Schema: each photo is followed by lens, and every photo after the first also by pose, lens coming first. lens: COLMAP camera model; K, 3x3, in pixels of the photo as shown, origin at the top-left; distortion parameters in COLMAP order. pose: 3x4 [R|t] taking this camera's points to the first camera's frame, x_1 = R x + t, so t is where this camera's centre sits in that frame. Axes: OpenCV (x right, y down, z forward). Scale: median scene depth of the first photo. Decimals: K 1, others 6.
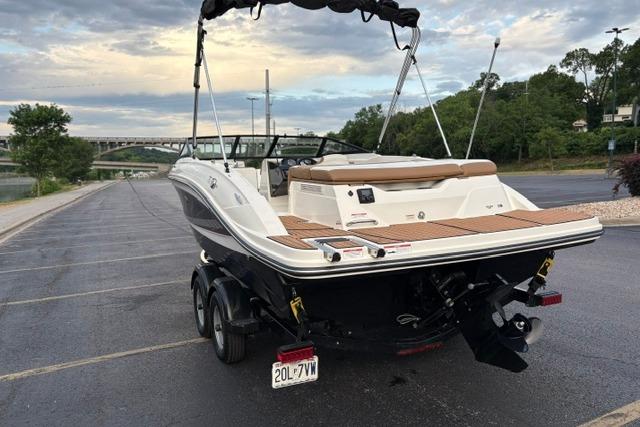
lens RADIAL K [[486.3, 0, 321.7], [0, 486.3, 200.8], [0, 0, 1]] dist [0.061254, -0.082691]
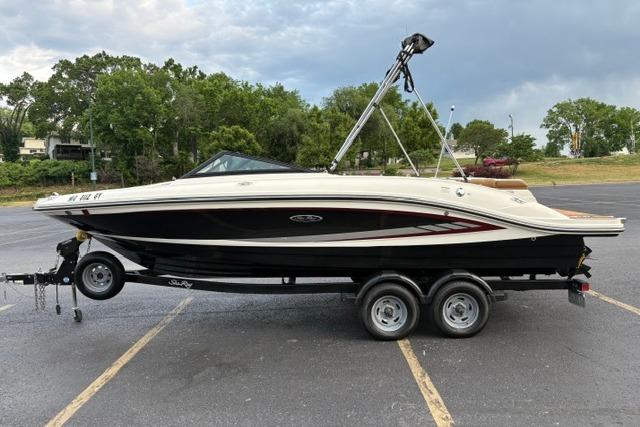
lens RADIAL K [[484.7, 0, 319.1], [0, 484.7, 204.7], [0, 0, 1]] dist [0.050112, -0.059217]
pose [[0.435233, -0.034791, 0.899645, -1.184224], [0.086627, 0.996235, -0.003383, -0.024190], [-0.896141, 0.079406, 0.436608, 0.631162]]
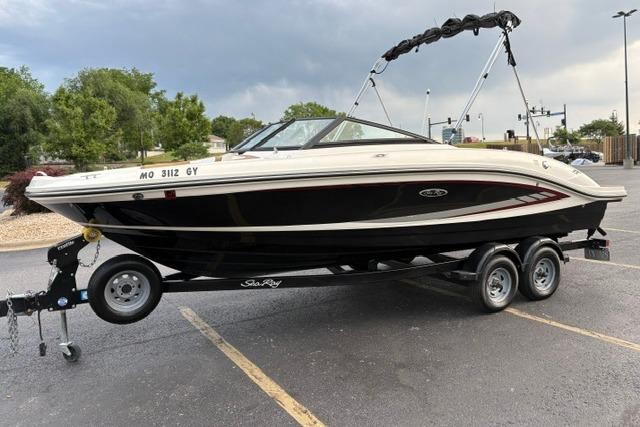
lens RADIAL K [[486.3, 0, 321.7], [0, 486.3, 200.8], [0, 0, 1]] dist [0.061254, -0.082691]
pose [[-0.077628, -0.042674, 0.996069, -1.206639], [0.110102, 0.992605, 0.051106, -0.057802], [-0.990884, 0.113637, -0.072356, 1.369756]]
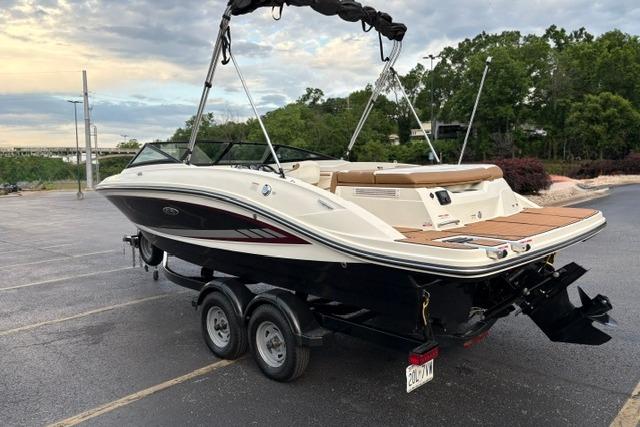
lens RADIAL K [[486.3, 0, 321.7], [0, 486.3, 200.8], [0, 0, 1]] dist [0.061254, -0.082691]
pose [[0.940115, -0.026961, 0.339789, -0.353866], [0.033772, 0.999329, -0.014144, 0.001568], [-0.339180, 0.024772, 0.940395, 0.069788]]
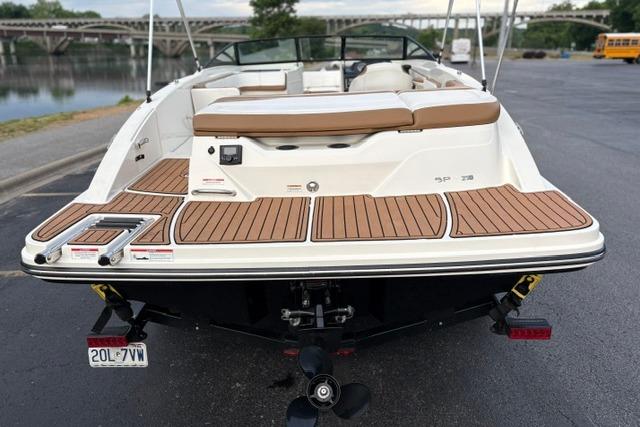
lens RADIAL K [[486.3, 0, 321.7], [0, 486.3, 200.8], [0, 0, 1]] dist [0.061254, -0.082691]
pose [[0.894432, 0.137921, -0.425405, 0.374070], [-0.032508, 0.968790, 0.245741, -0.089938], [0.446021, -0.205970, 0.871001, 0.277853]]
